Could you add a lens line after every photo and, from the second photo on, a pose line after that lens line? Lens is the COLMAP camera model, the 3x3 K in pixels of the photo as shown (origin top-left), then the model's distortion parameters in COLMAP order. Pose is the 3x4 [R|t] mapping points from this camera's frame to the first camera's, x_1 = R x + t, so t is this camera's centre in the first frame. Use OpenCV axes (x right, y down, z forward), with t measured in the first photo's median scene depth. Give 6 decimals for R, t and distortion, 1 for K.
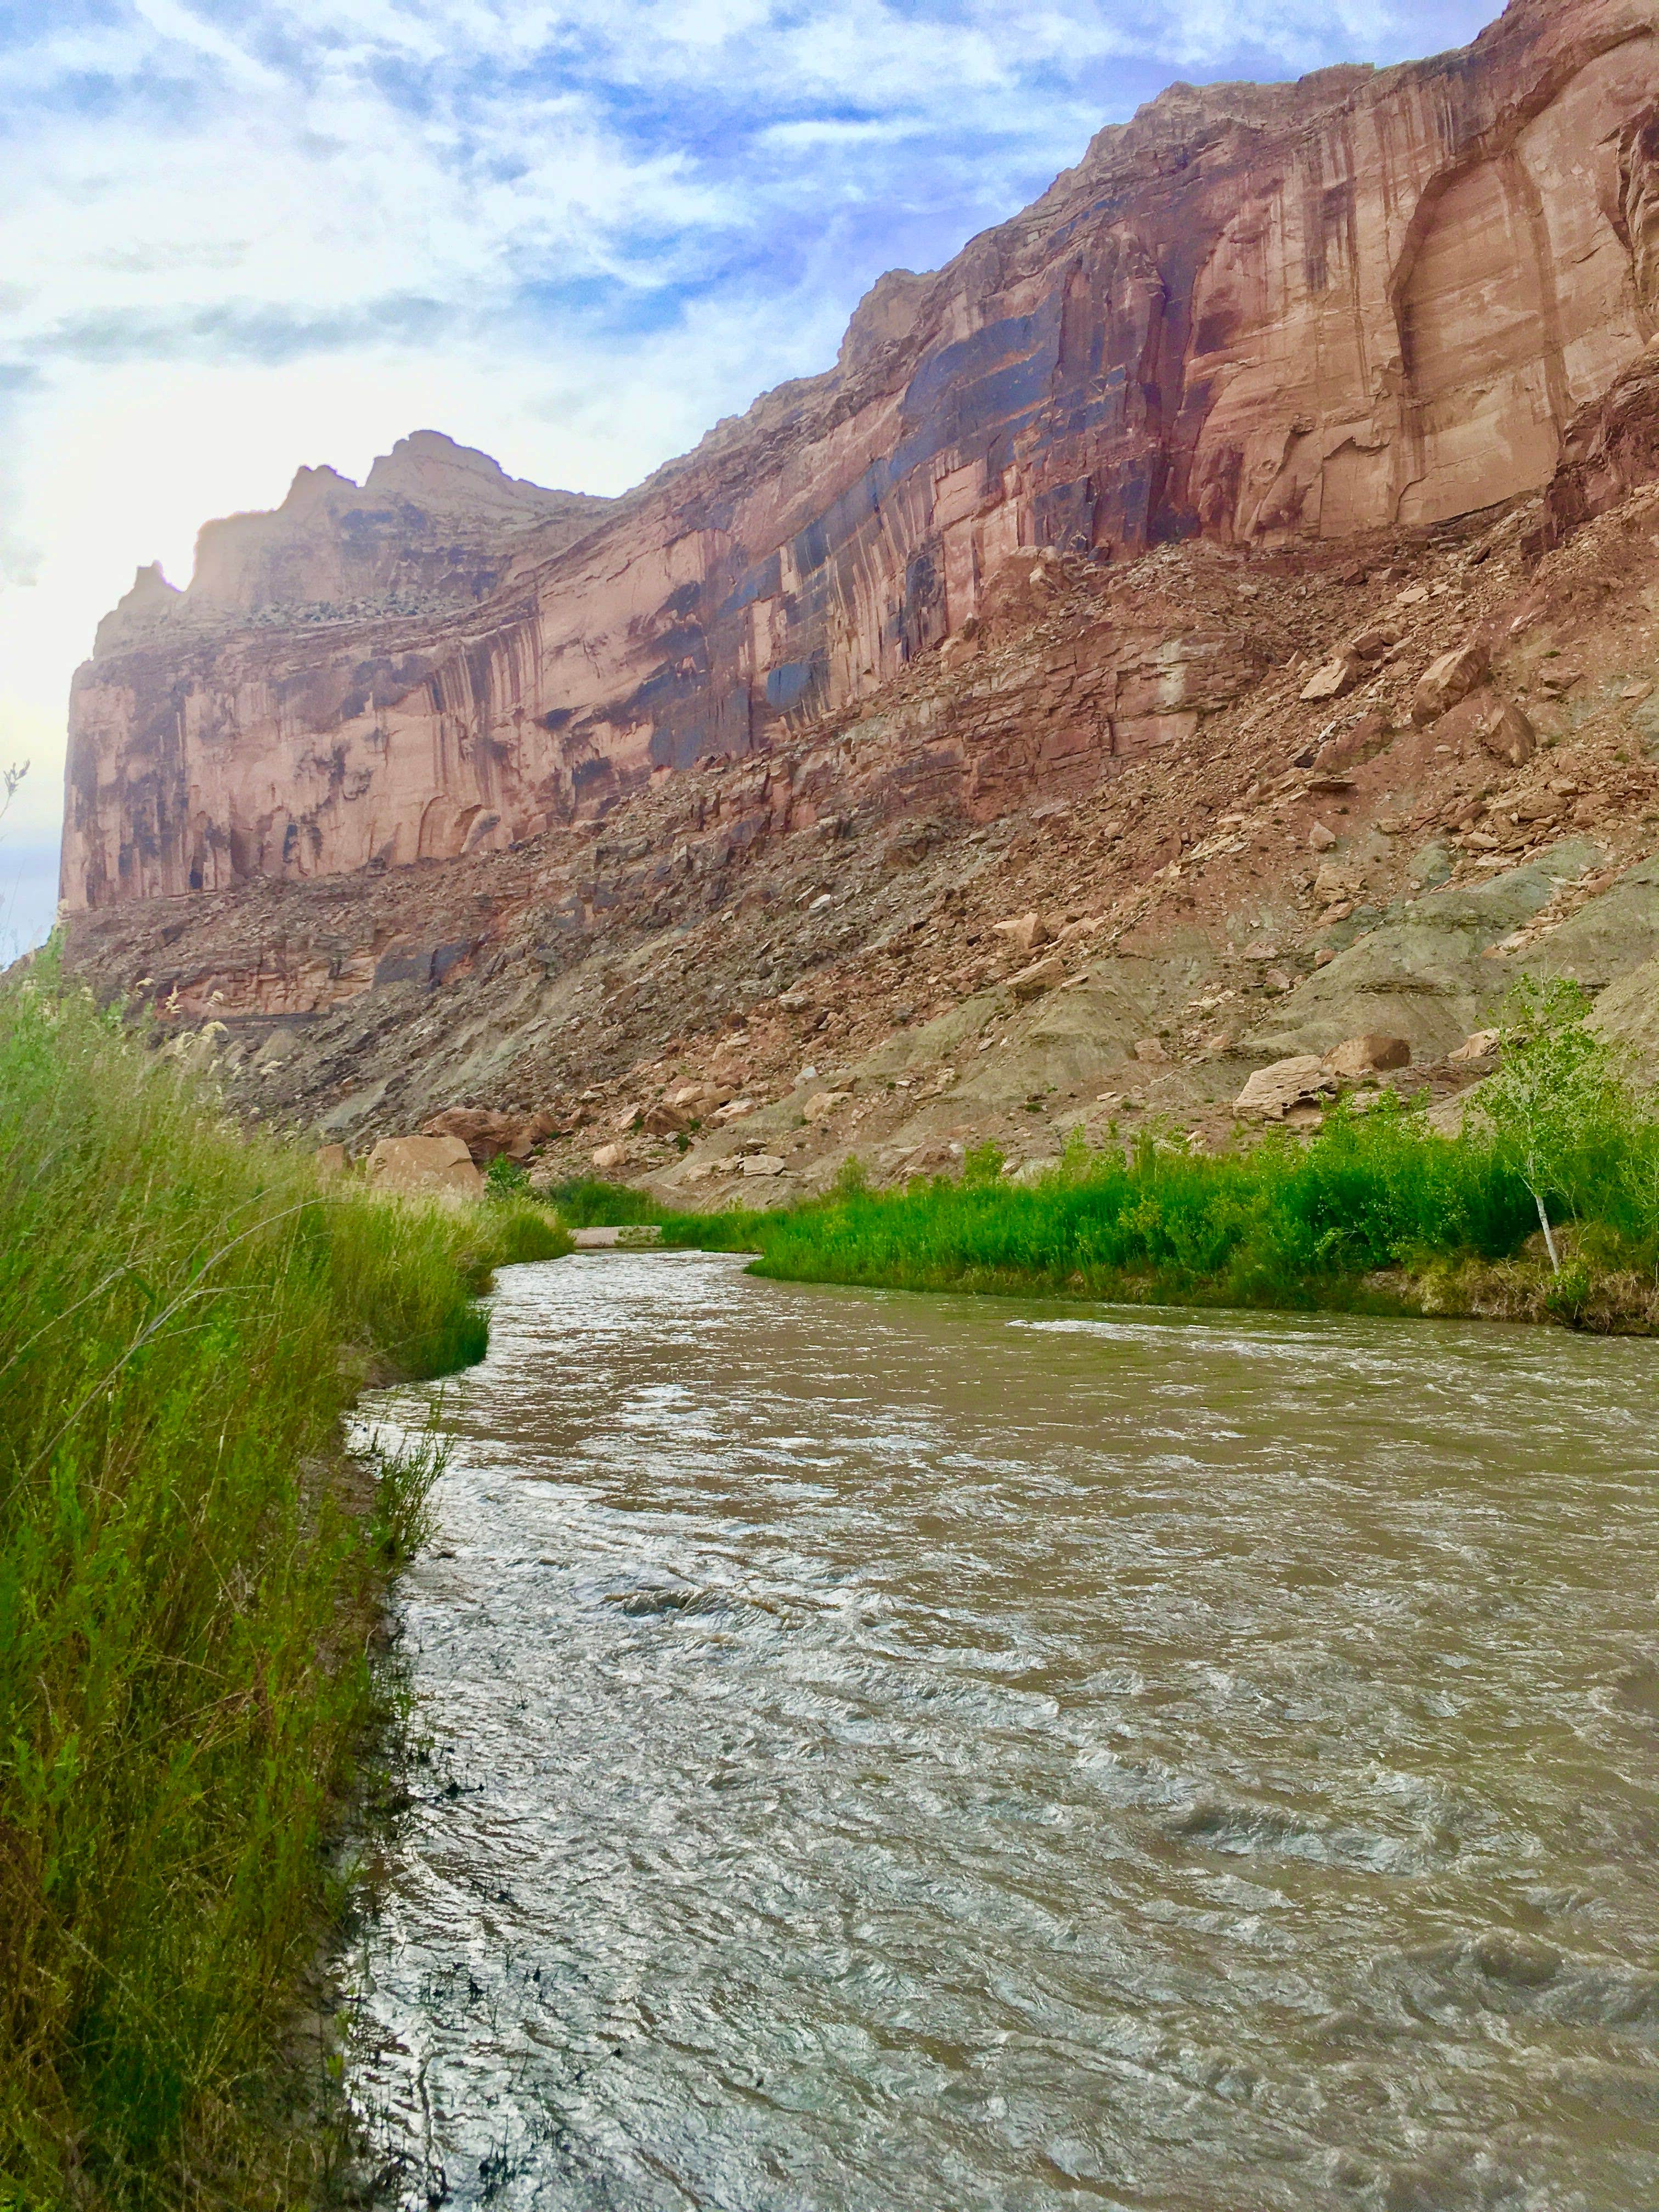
lens RADIAL K [[1838.8, 0, 828.8], [0, 1838.8, 1119.4], [0, 0, 1]] dist [0.014062, -0.028775]
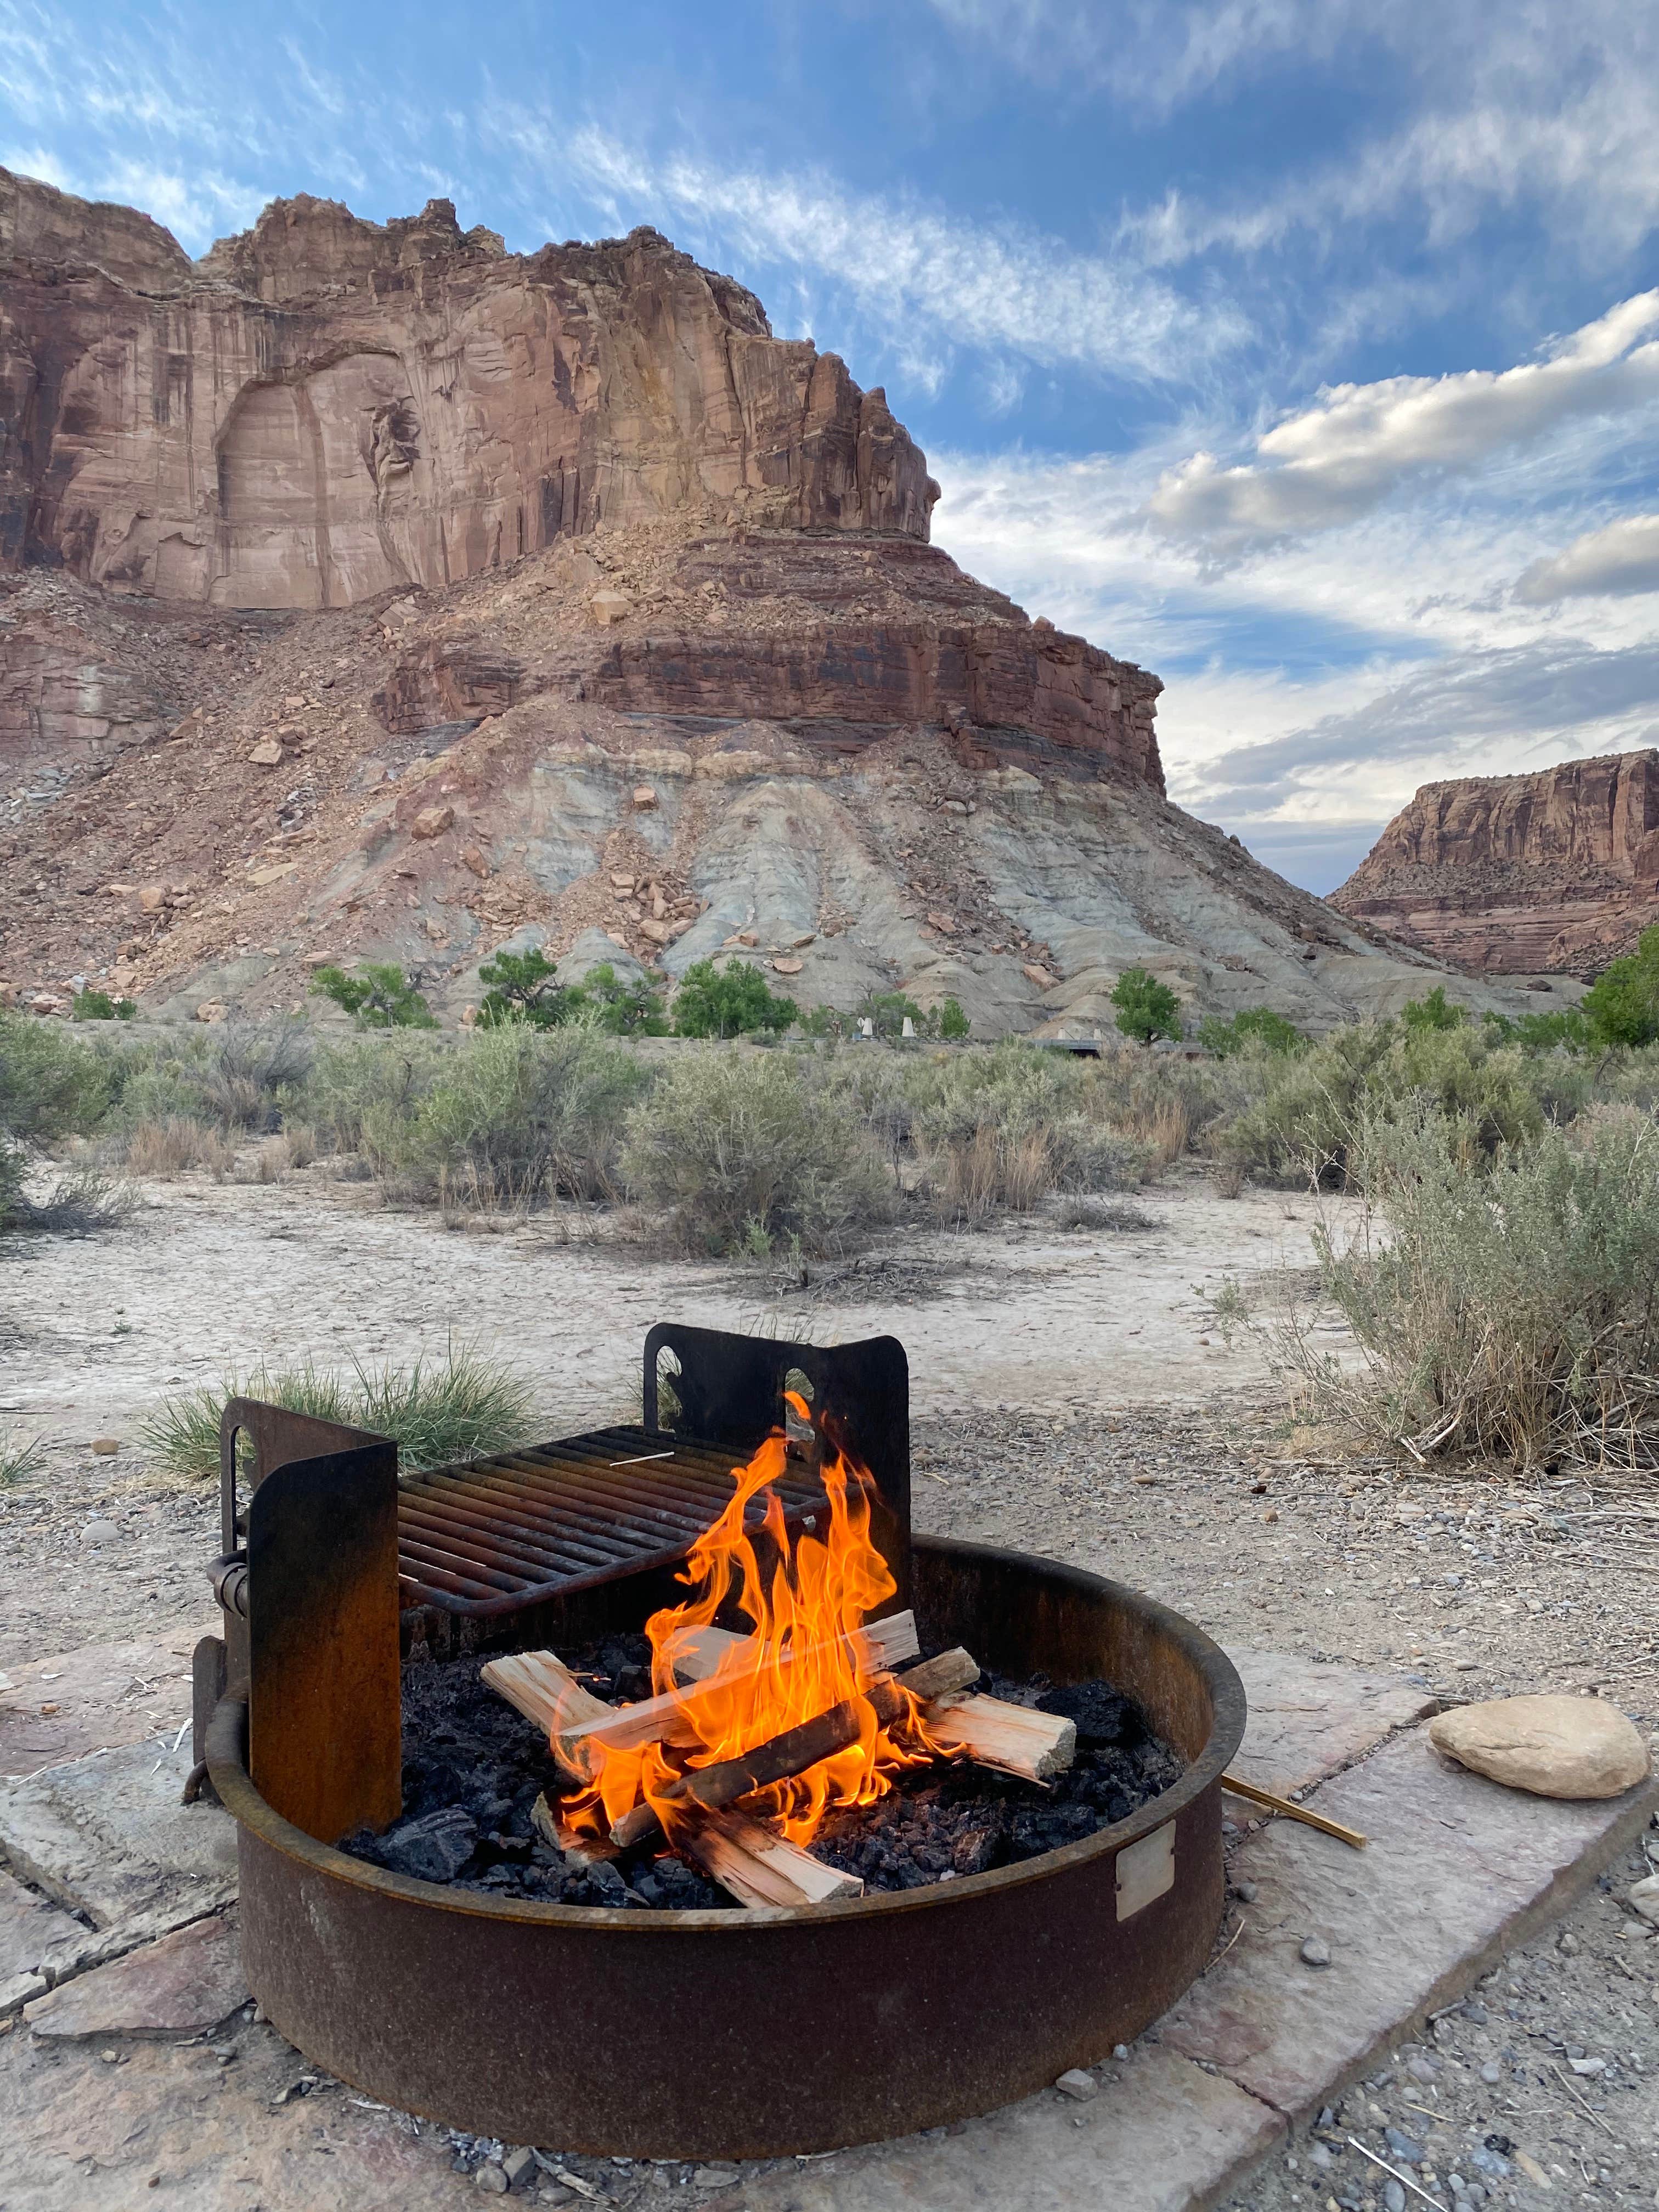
lens RADIAL K [[1838.8, 0, 829.7], [0, 1838.8, 1103.8], [0, 0, 1]] dist [0.014062, -0.028775]
pose [[0.654102, 0.006236, 0.756380, -0.489582], [-0.064035, 0.996833, 0.047157, -0.019971], [-0.753691, -0.079280, 0.652430, -0.385489]]
